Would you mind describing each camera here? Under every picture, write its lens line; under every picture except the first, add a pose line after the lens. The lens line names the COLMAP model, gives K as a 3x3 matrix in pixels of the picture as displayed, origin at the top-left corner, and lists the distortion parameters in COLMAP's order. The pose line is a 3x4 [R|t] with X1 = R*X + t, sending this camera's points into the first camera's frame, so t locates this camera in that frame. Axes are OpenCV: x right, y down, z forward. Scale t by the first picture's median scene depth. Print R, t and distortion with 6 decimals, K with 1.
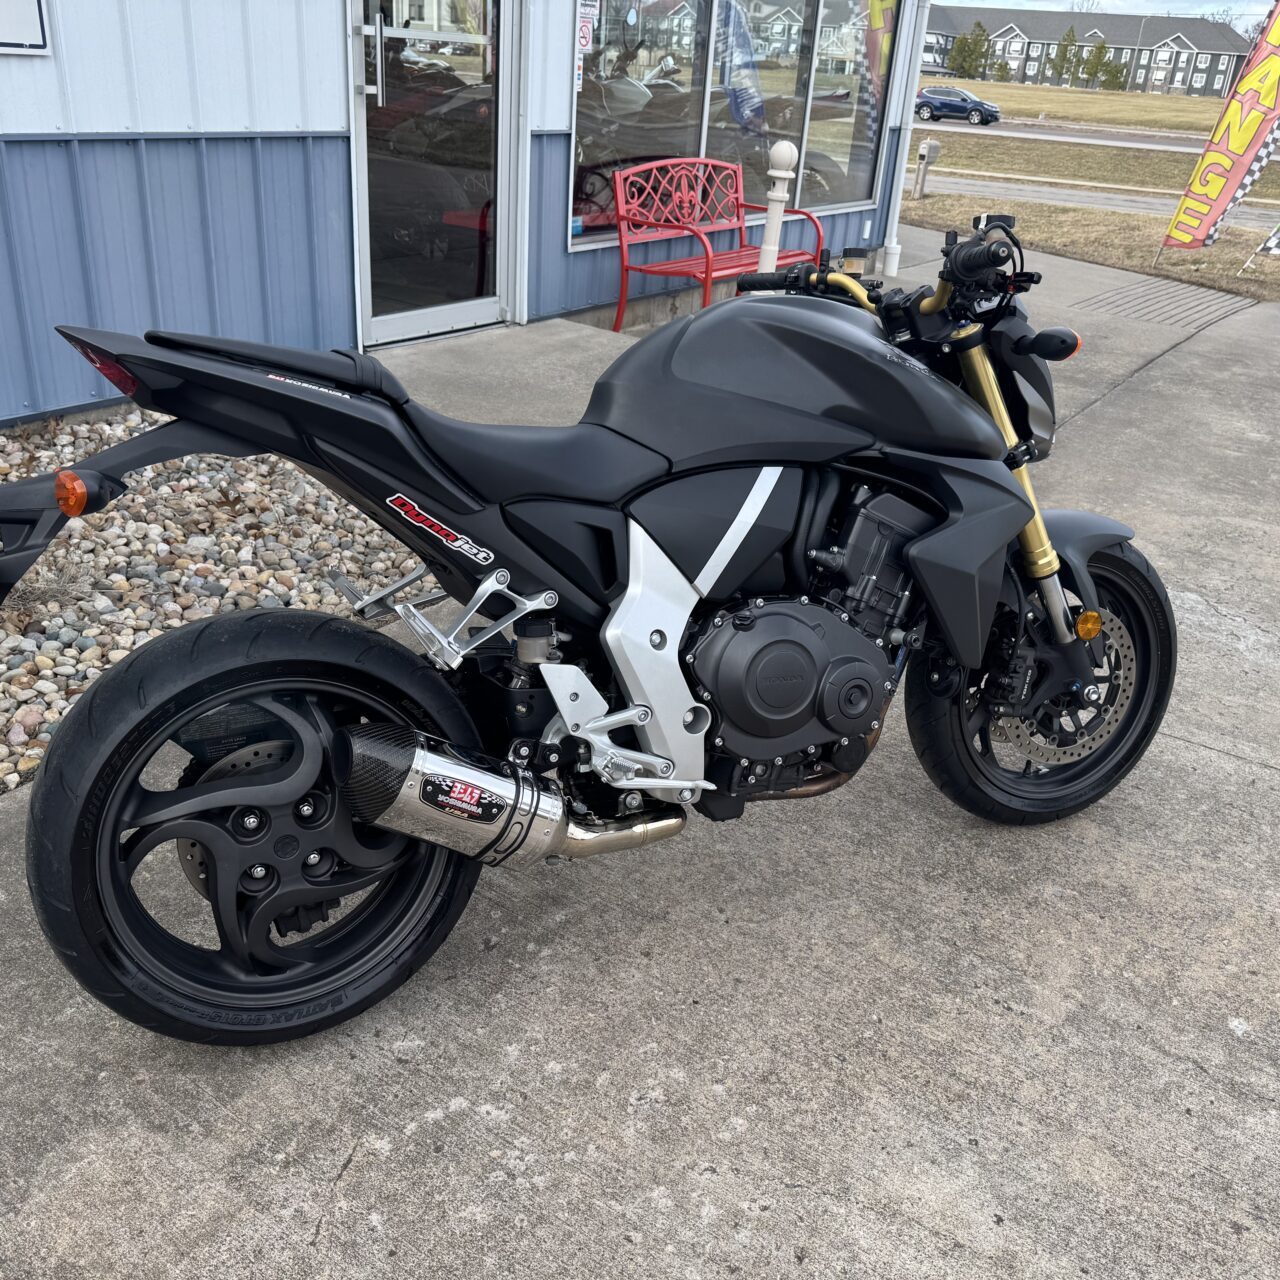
lens RADIAL K [[1178.9, 0, 639.9], [0, 1178.9, 645.8], [0, 0, 1]] dist [0.009545, 0.000000]
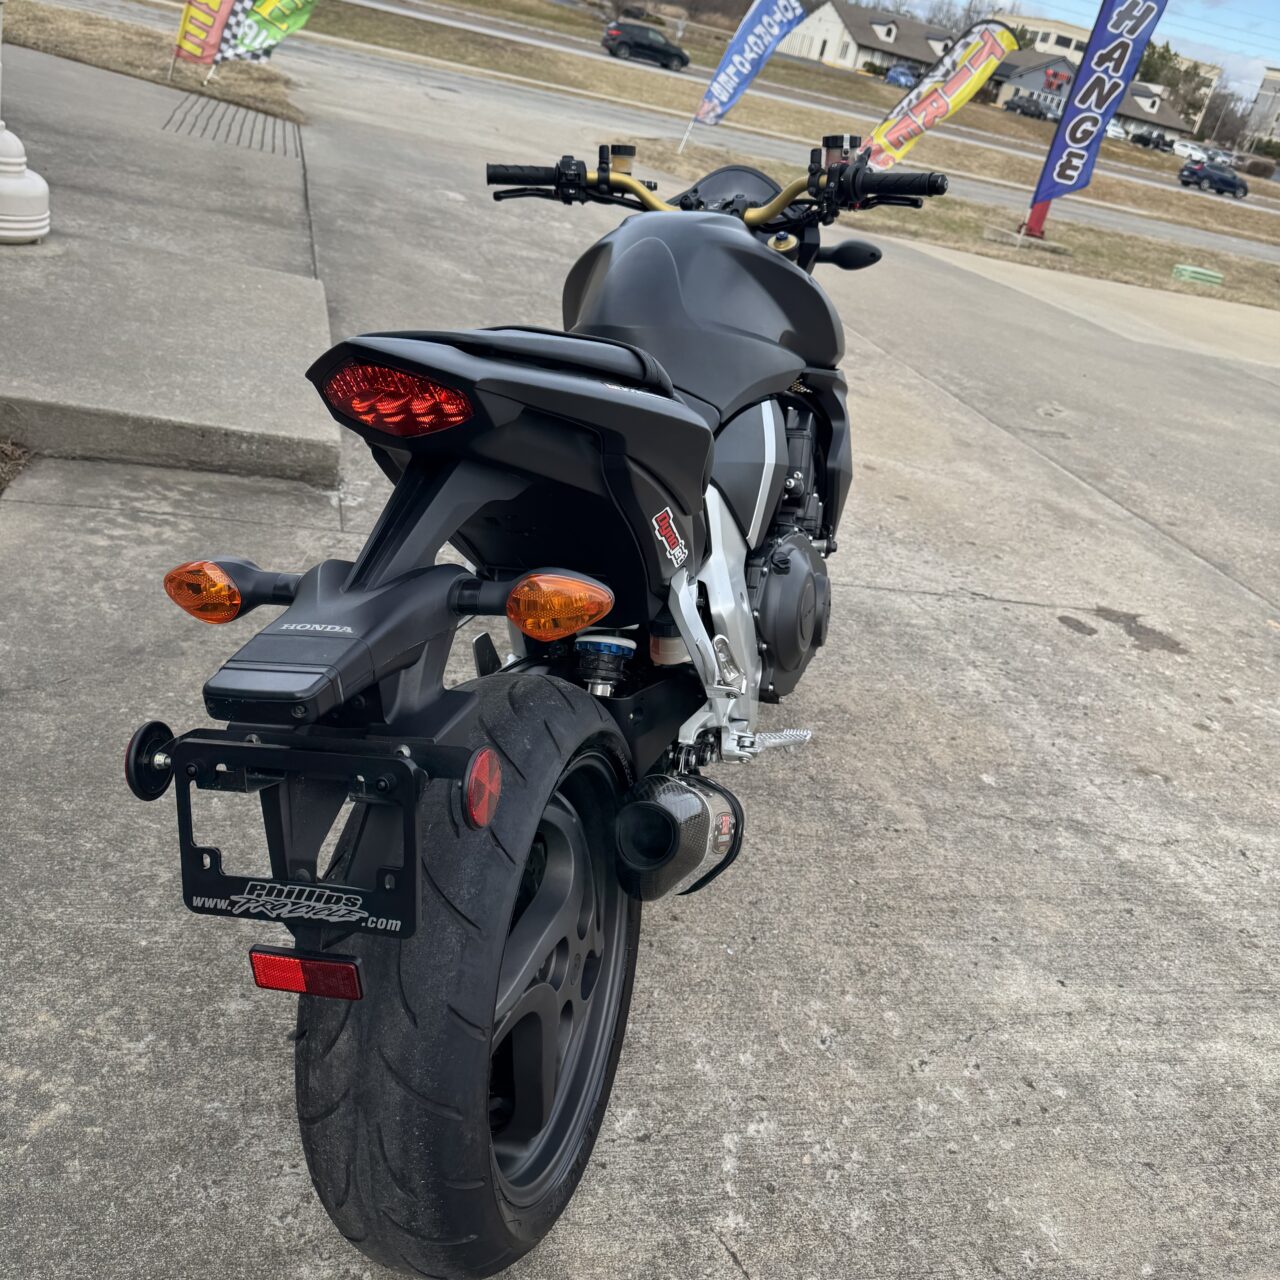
lens RADIAL K [[1178.9, 0, 612.1], [0, 1178.9, 655.0], [0, 0, 1]] dist [0.009545, 0.000000]
pose [[0.683357, -0.267006, 0.679508, -0.689791], [0.158062, 0.962758, 0.219349, -0.184463], [-0.712769, -0.042489, 0.700111, 0.397158]]
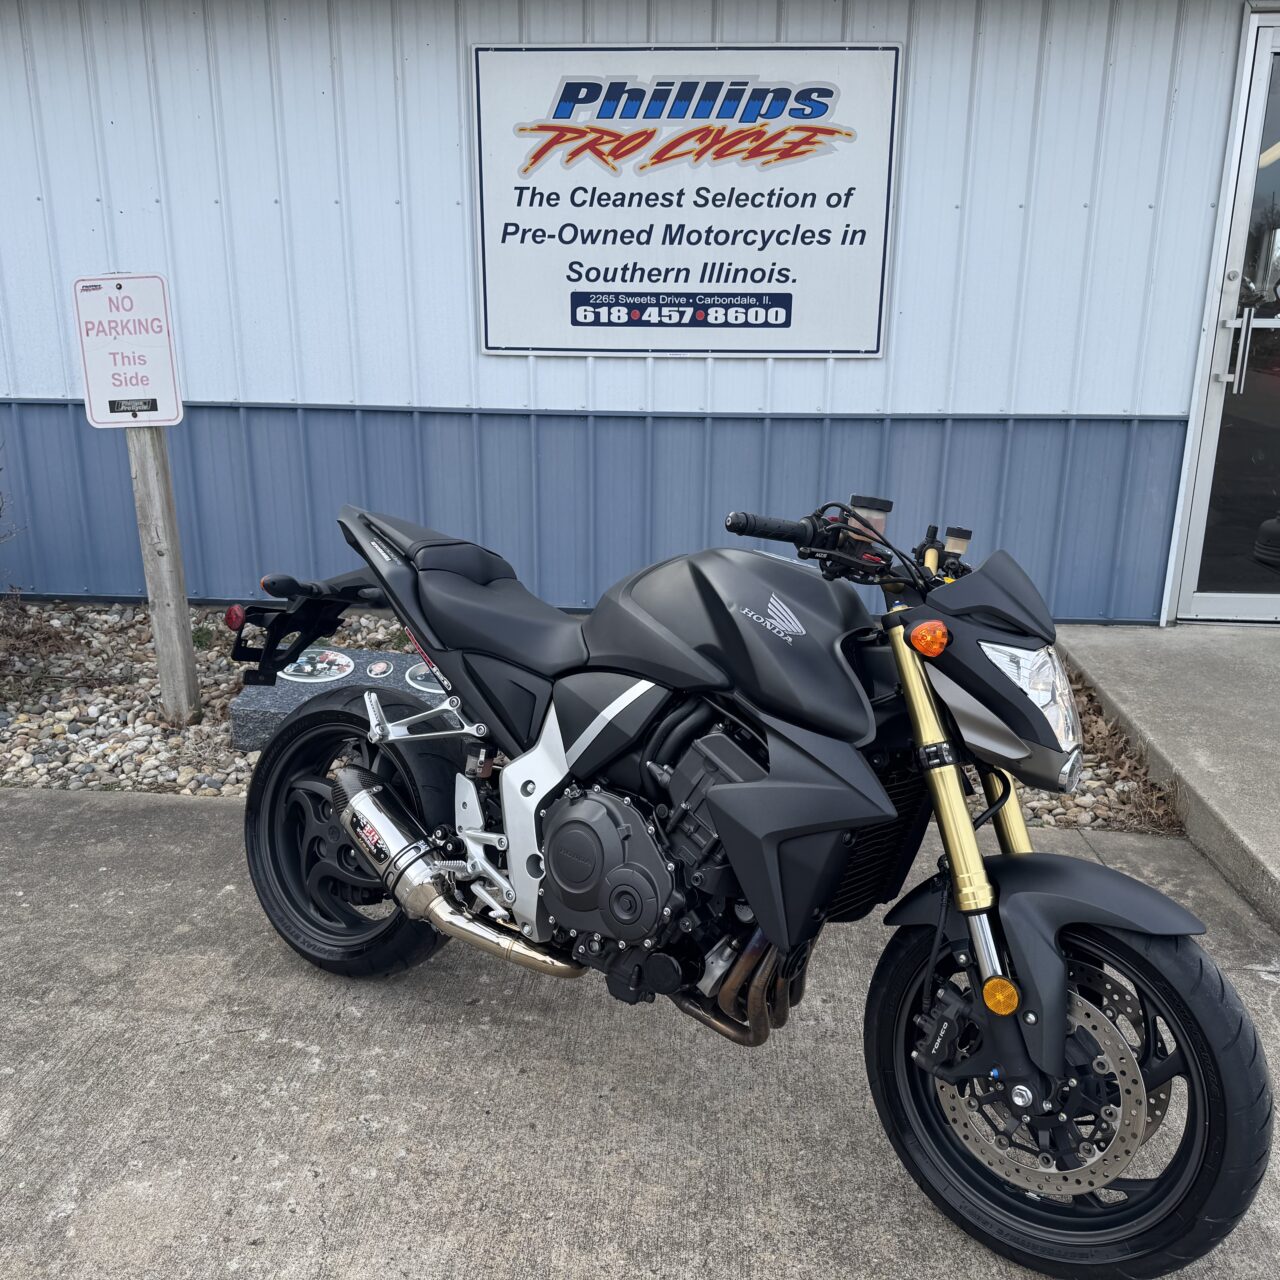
lens RADIAL K [[1178.9, 0, 641.3], [0, 1178.9, 636.0], [0, 0, 1]] dist [0.009545, 0.000000]
pose [[0.509974, 0.172237, -0.842769, 1.052564], [-0.358122, 0.933314, -0.025964, -0.159508], [0.782096, 0.315055, 0.537648, 0.364401]]
